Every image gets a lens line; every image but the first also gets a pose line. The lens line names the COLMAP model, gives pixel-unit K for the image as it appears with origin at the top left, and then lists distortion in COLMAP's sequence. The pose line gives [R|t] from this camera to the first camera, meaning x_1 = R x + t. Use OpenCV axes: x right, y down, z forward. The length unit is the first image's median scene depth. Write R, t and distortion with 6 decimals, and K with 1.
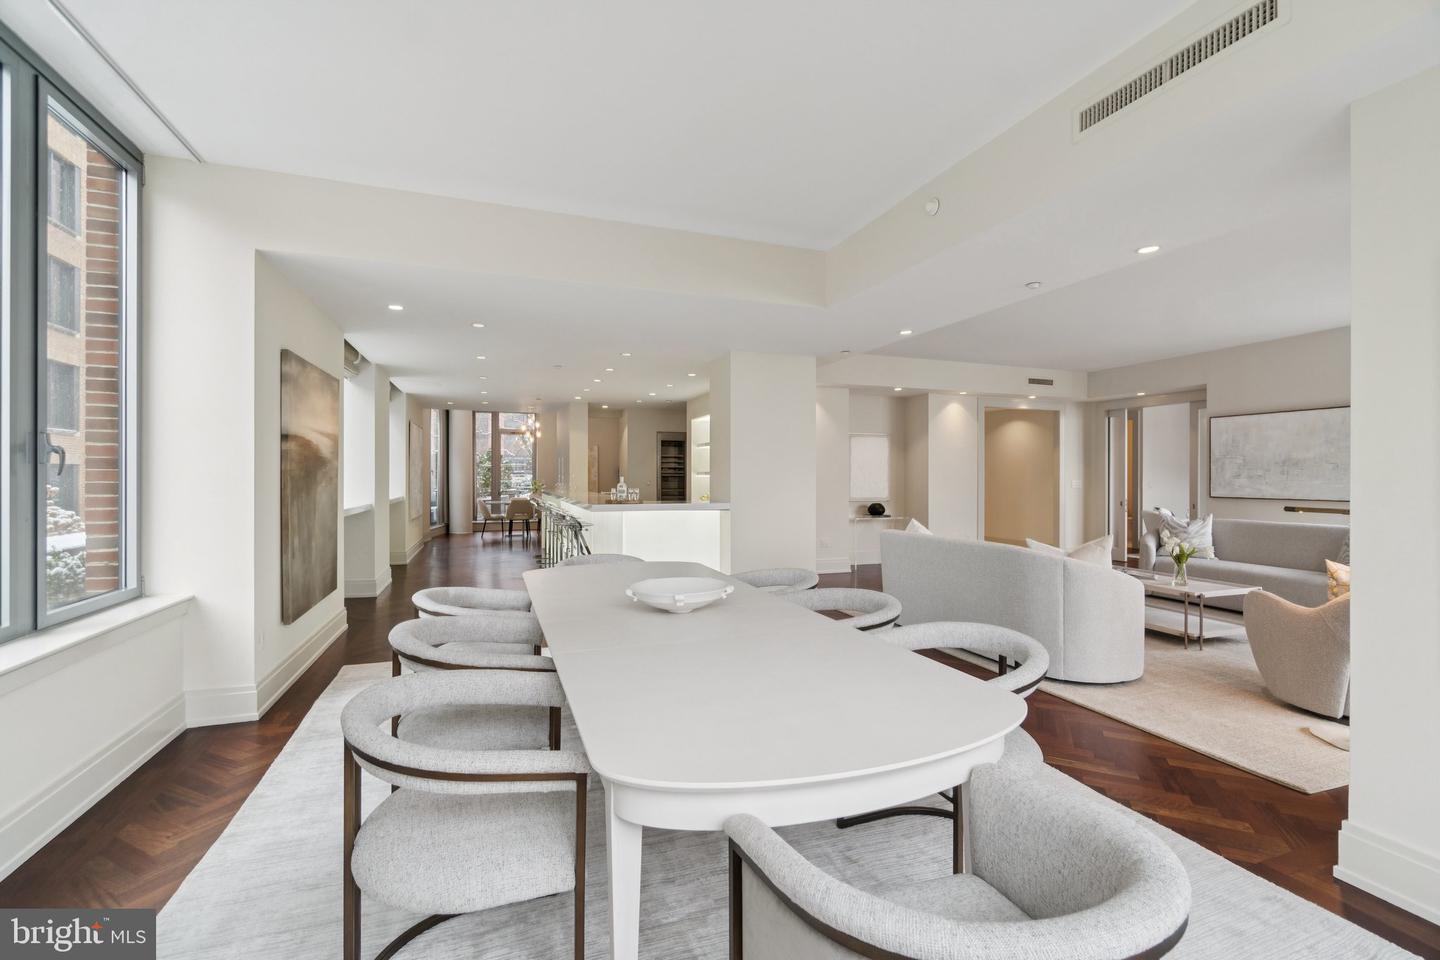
lens RADIAL K [[623.6, 0, 715.2], [0, 623.6, 477.0], [0, 0, 1]] dist [-0.003432, 0.000635]
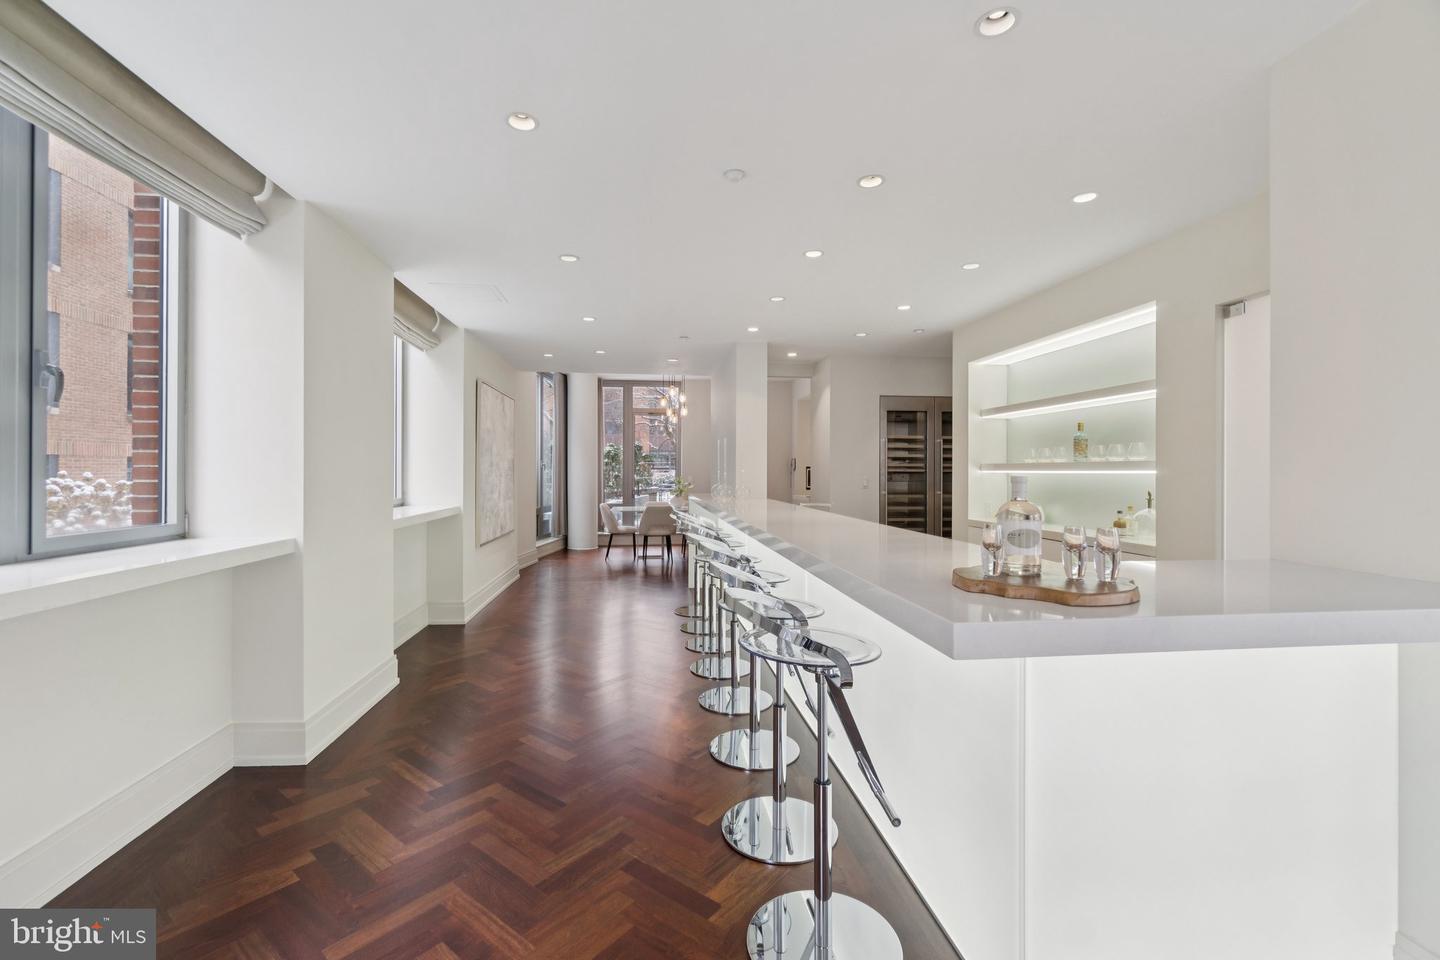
lens RADIAL K [[623.6, 0, 719.7], [0, 623.6, 469.8], [0, 0, 1]] dist [-0.003432, 0.000635]
pose [[0.976118, 0.000217, -0.217242, -0.093345], [-0.000832, 0.999996, -0.002743, -0.001622], [0.217241, 0.002858, 0.976114, 0.329243]]
